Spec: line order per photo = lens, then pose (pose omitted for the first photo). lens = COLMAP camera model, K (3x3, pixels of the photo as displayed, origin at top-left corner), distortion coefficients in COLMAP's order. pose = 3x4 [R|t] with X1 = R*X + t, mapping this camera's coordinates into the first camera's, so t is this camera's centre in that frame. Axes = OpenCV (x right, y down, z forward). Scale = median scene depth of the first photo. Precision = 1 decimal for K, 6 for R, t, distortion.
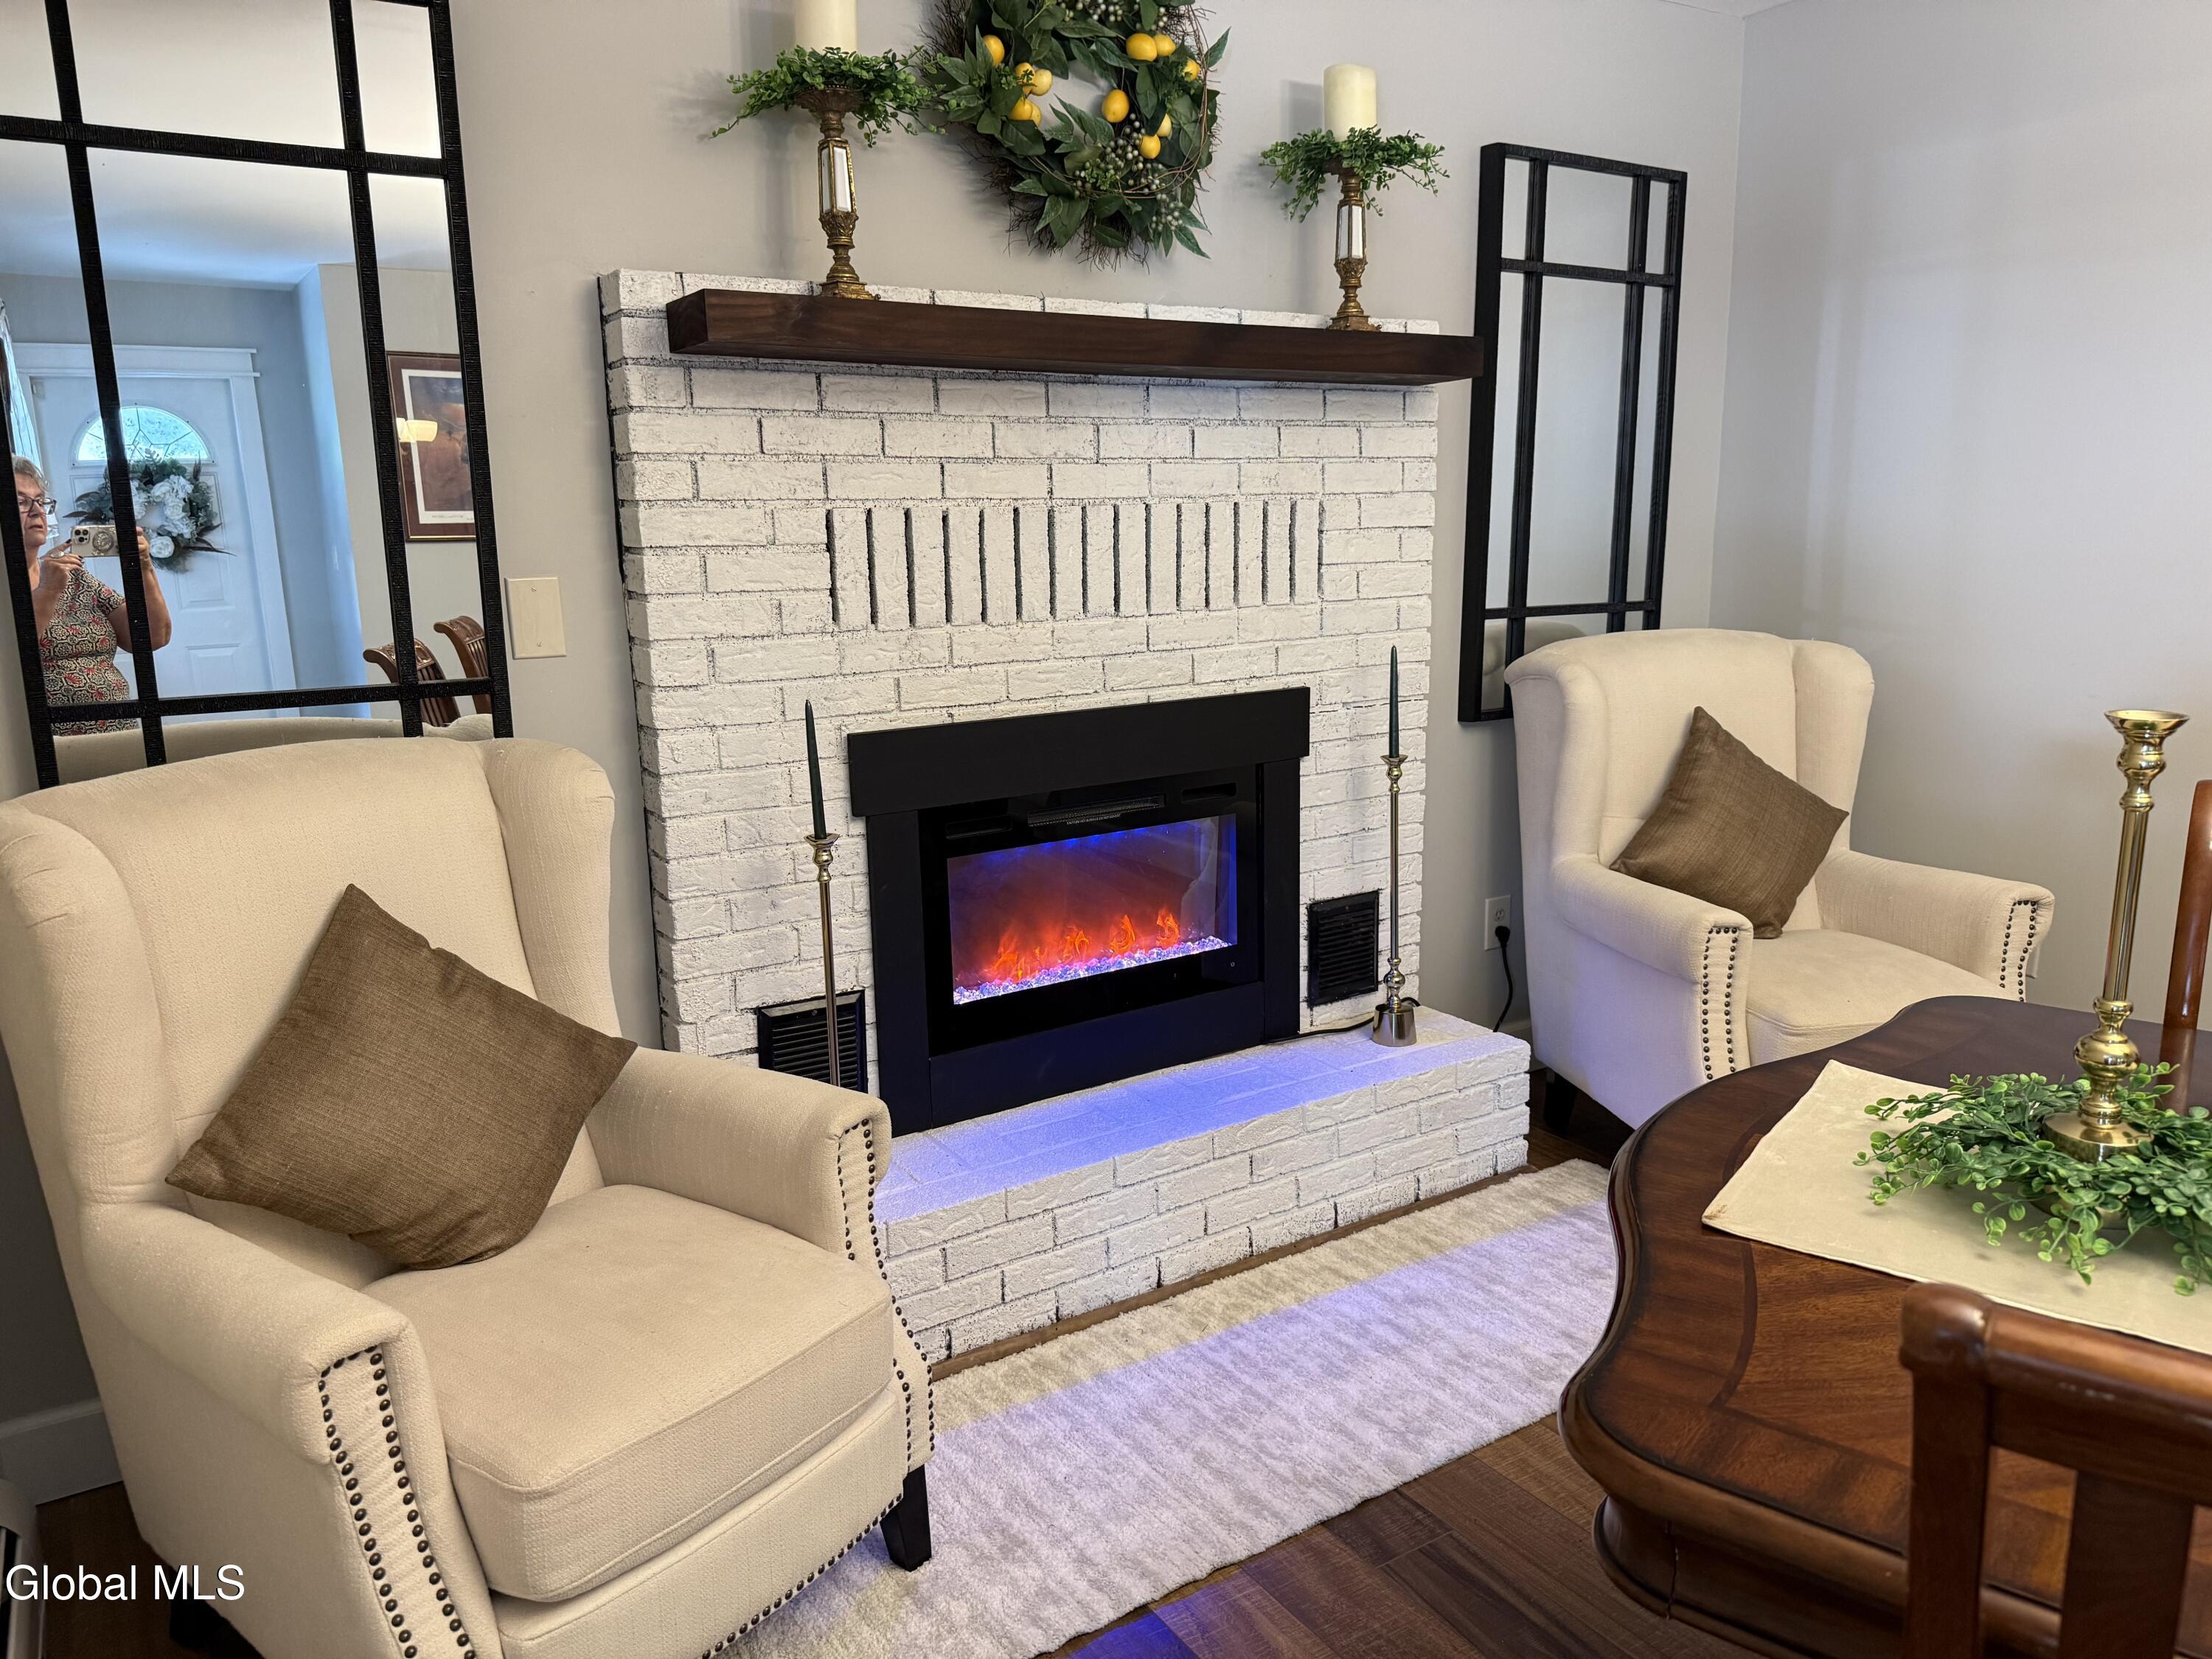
lens RADIAL K [[1533.2, 0, 1101.8], [0, 1533.2, 840.3], [0, 0, 1]] dist [0.122236, -0.201803]
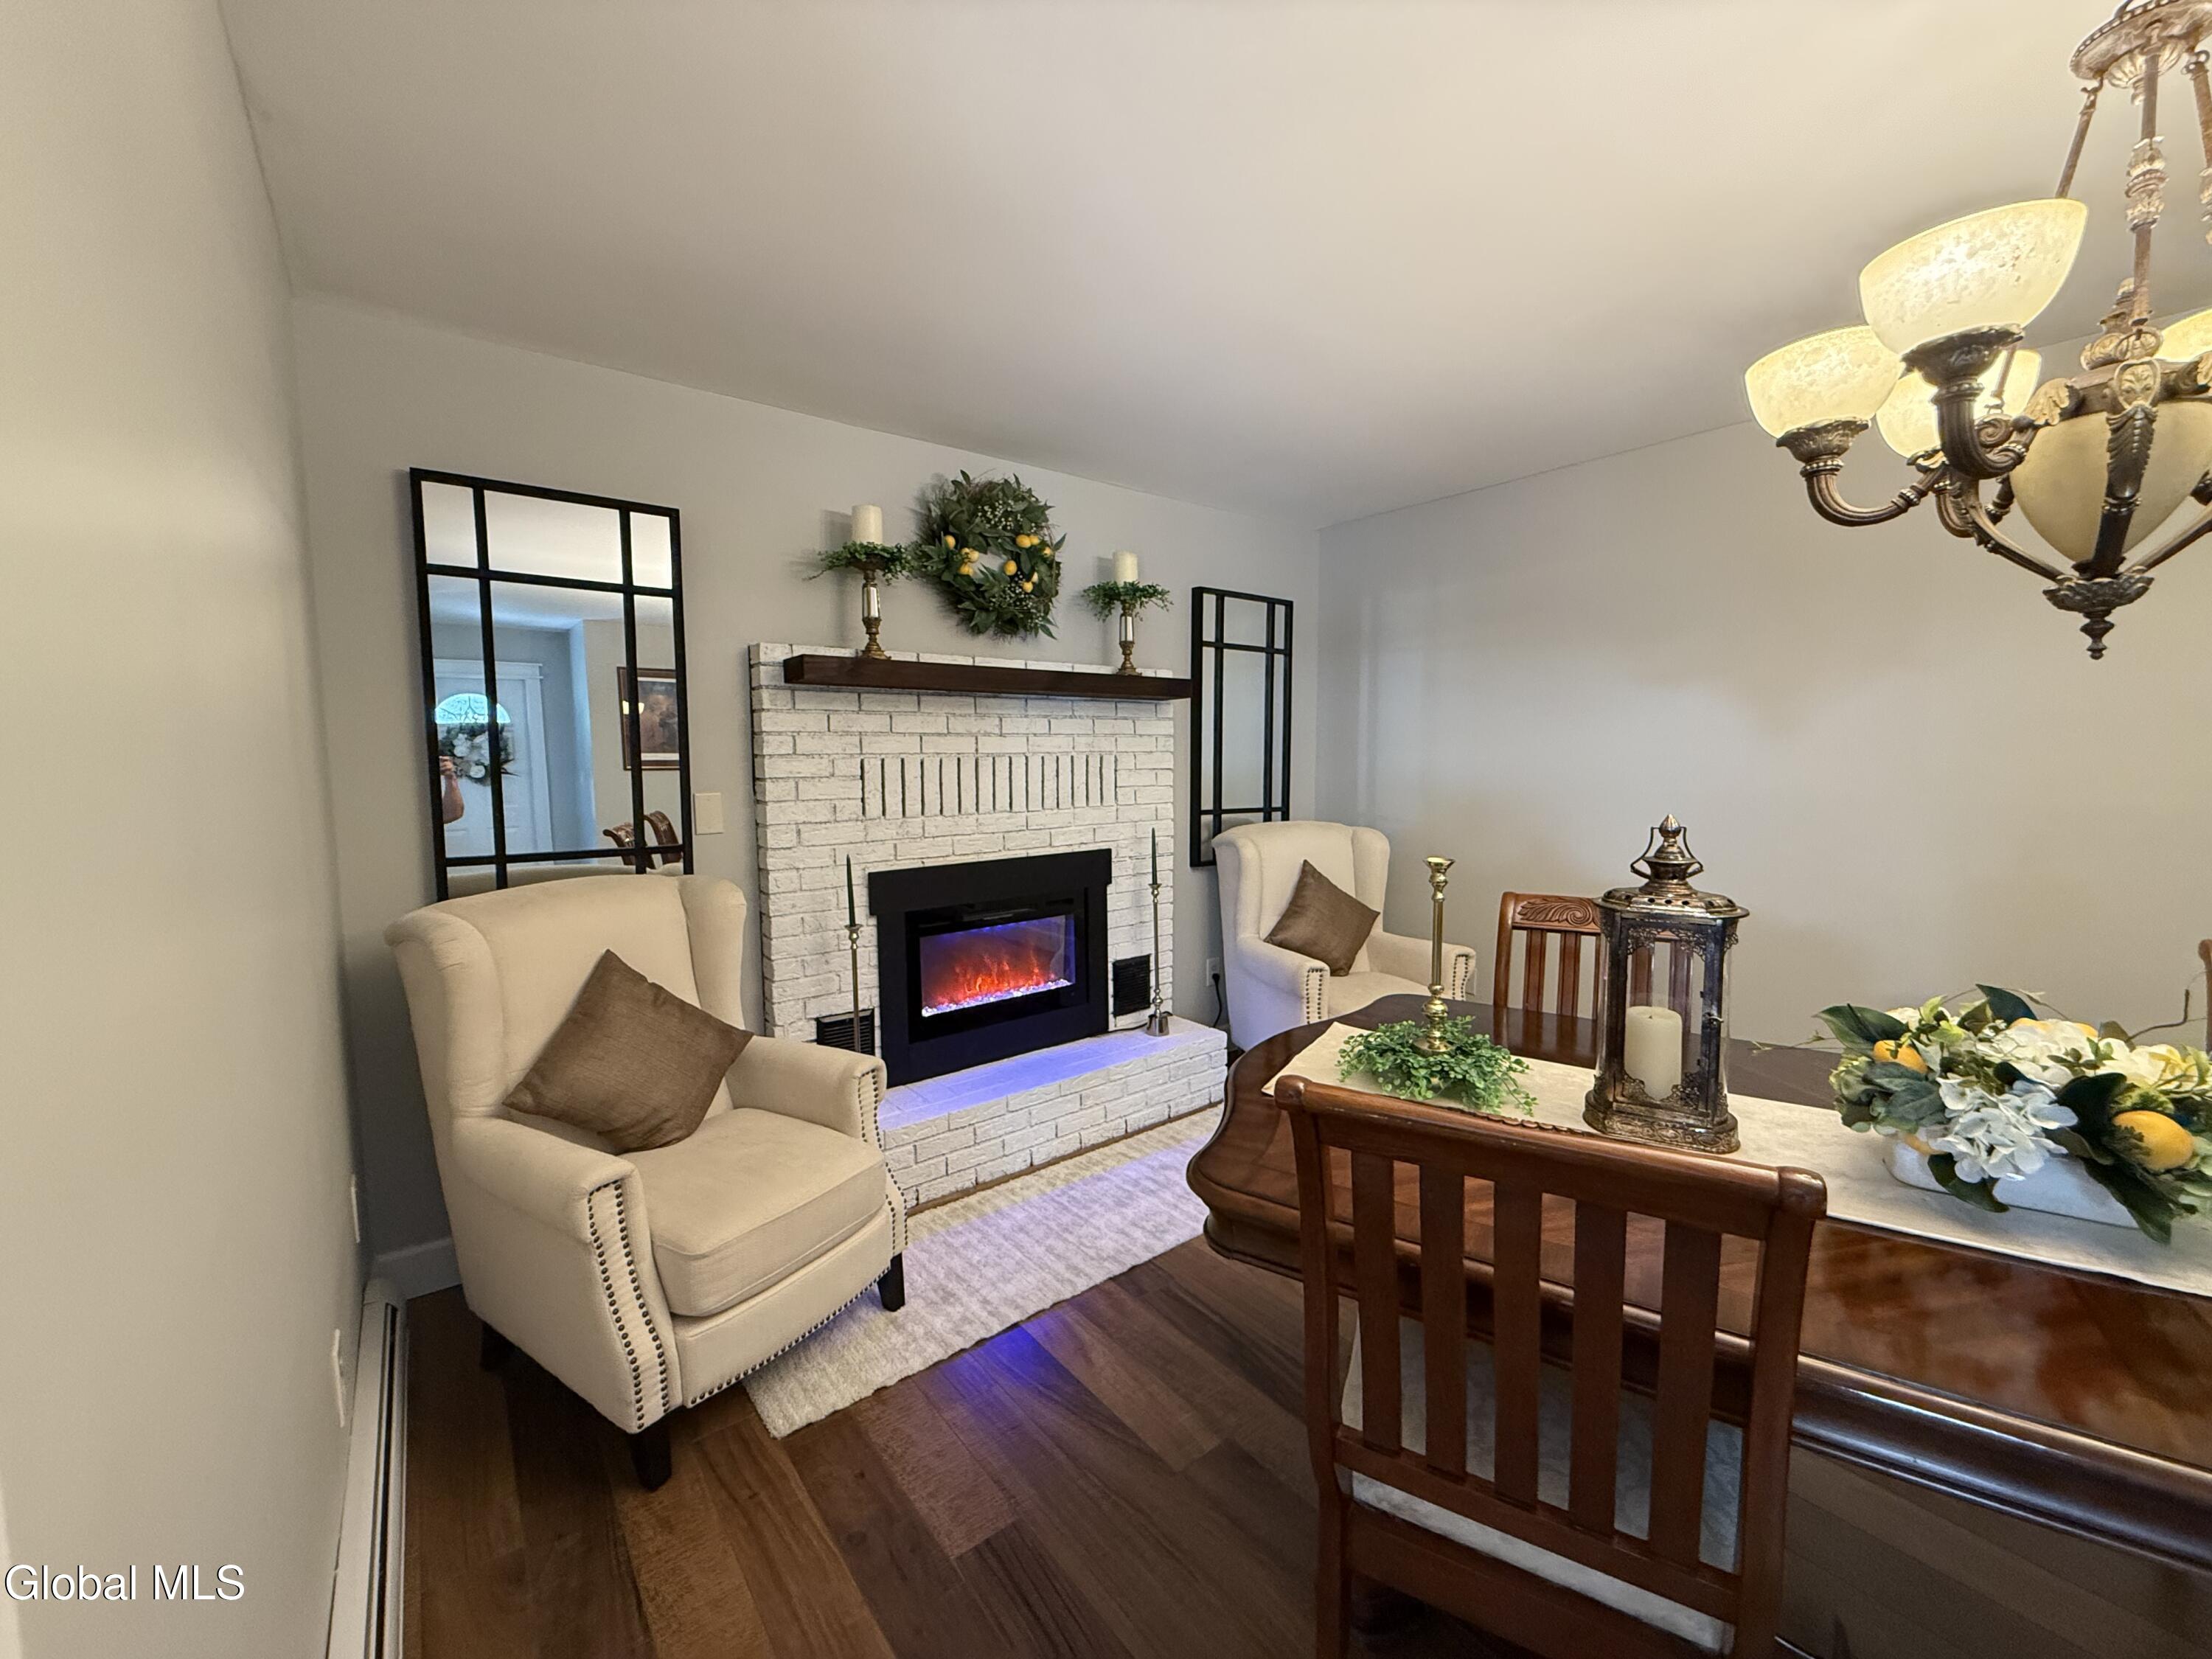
lens RADIAL K [[882.1, 0, 1100.8], [0, 882.1, 832.0], [0, 0, 1]] dist [-0.000125, -0.000307]
pose [[0.995744, 0.002852, 0.092122, 0.023394], [0.008213, 0.992799, -0.119512, 0.015733], [-0.091800, 0.119760, 0.988550, -0.130213]]
